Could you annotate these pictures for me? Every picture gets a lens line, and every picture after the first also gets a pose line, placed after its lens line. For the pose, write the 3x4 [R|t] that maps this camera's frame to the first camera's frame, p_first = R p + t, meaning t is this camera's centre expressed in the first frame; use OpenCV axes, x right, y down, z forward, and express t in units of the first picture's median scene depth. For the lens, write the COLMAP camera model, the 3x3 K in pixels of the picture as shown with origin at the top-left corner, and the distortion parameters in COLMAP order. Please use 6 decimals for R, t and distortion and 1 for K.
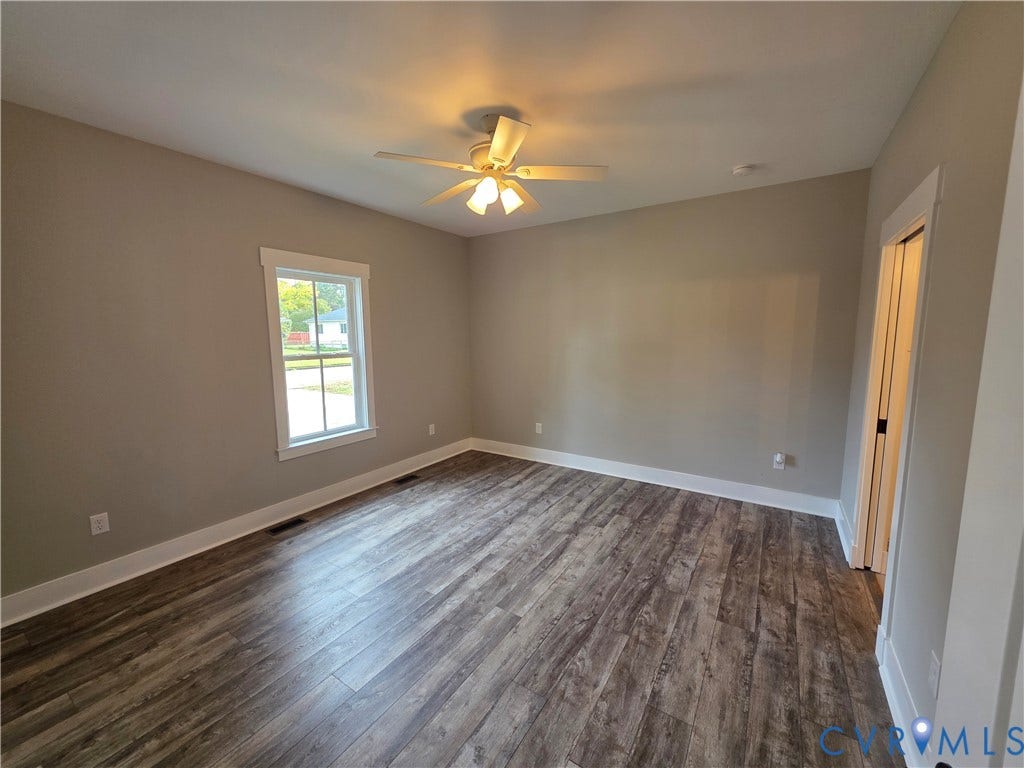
lens RADIAL K [[409.3, 0, 516.6], [0, 409.3, 382.7], [0, 0, 1]] dist [-0.000151, -0.000312]
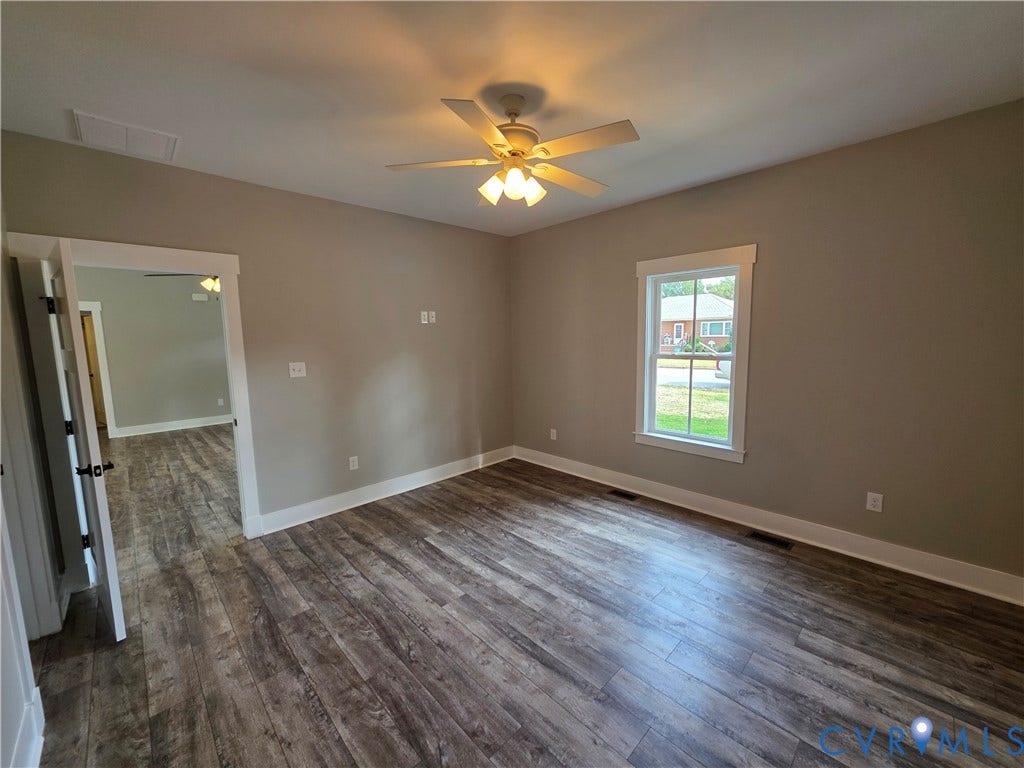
lens RADIAL K [[420.5, 0, 528.6], [0, 420.5, 385.8], [0, 0, 1]] dist [-0.001024, -0.000097]
pose [[-0.226253, 0.128307, -0.965581, 0.831721], [-0.099666, 0.983035, 0.153980, -0.161161], [0.968956, 0.131074, -0.209626, 1.210879]]
